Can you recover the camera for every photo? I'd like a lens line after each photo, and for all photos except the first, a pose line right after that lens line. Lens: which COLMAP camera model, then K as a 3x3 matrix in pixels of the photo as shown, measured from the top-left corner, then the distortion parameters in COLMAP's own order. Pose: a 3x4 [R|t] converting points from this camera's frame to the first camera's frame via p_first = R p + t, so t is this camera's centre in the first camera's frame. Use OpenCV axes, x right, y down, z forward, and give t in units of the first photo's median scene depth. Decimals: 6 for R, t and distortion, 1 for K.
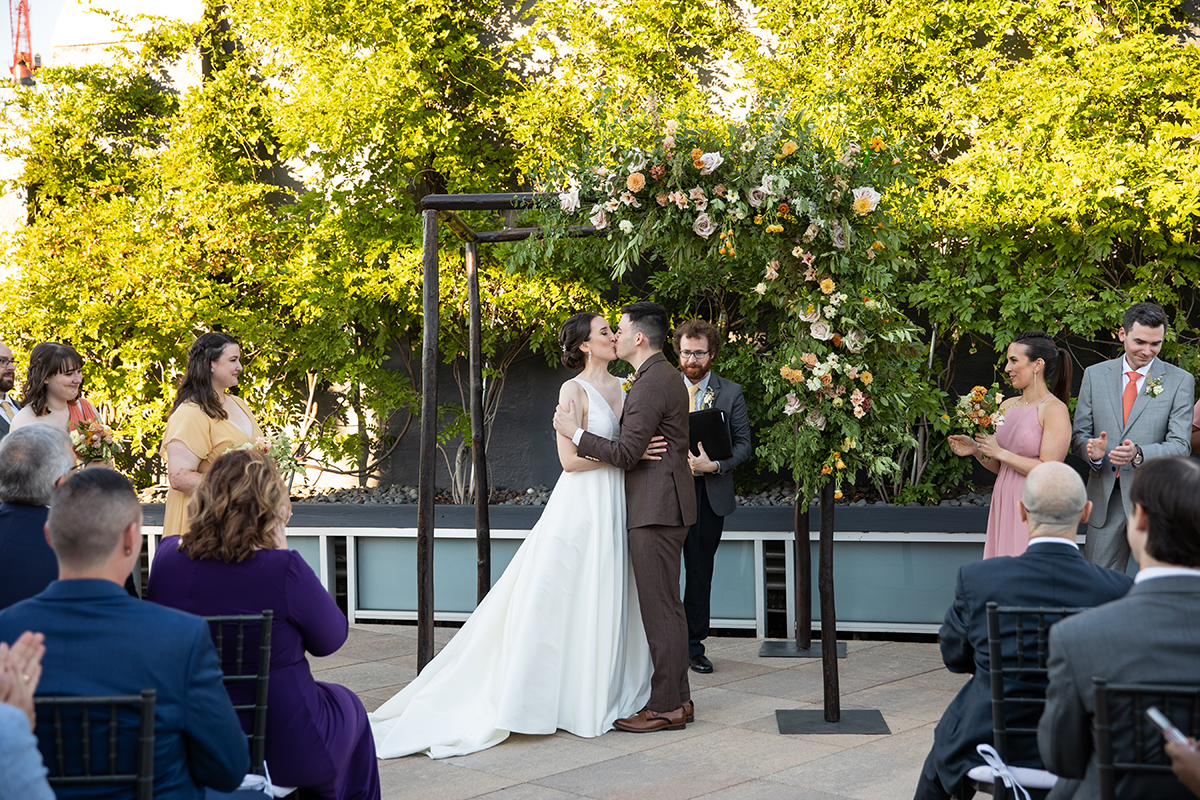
lens RADIAL K [[1676.3, 0, 600.9], [0, 1676.3, 399.3], [0, 0, 1]] dist [0.098524, 0.000000]
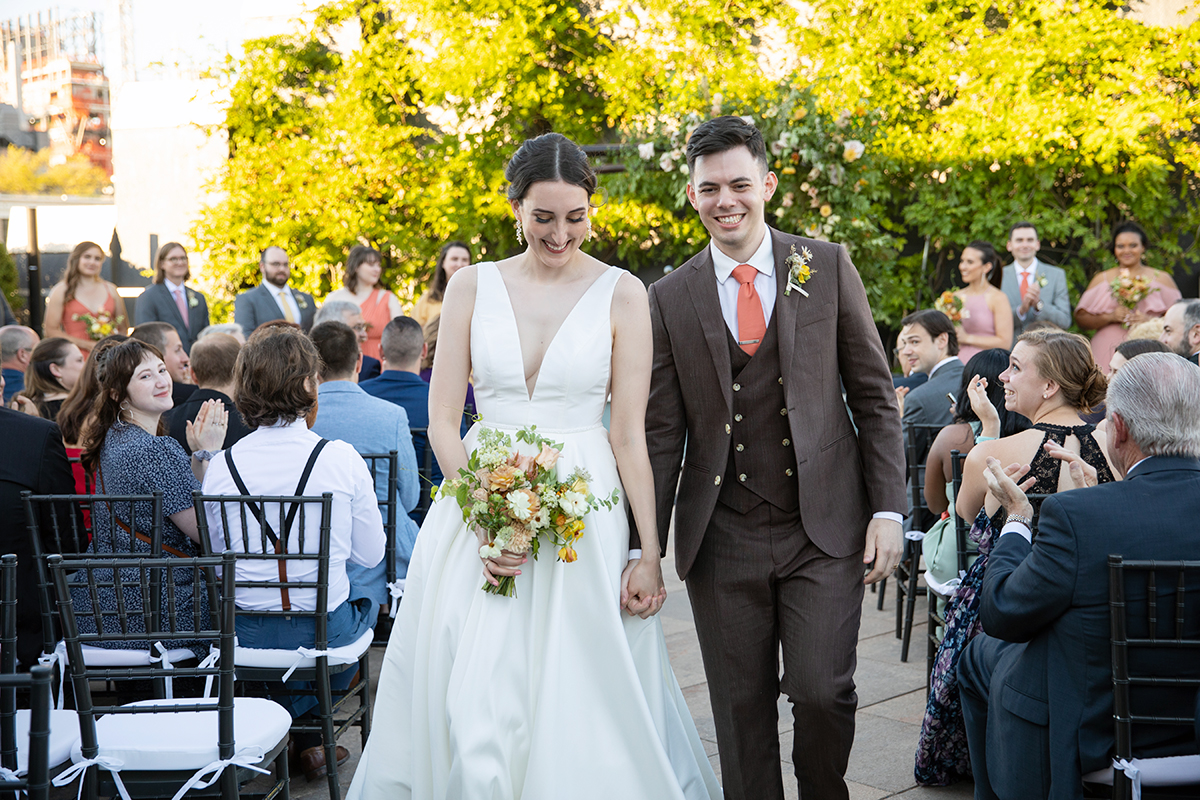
lens RADIAL K [[1676.3, 0, 599.3], [0, 1676.3, 403.1], [0, 0, 1]] dist [0.098524, 0.000000]
pose [[0.998660, 0.003933, -0.051603, 0.010986], [-0.001030, 0.998421, 0.056168, 0.010674], [0.051742, -0.056040, 0.997087, -0.300383]]
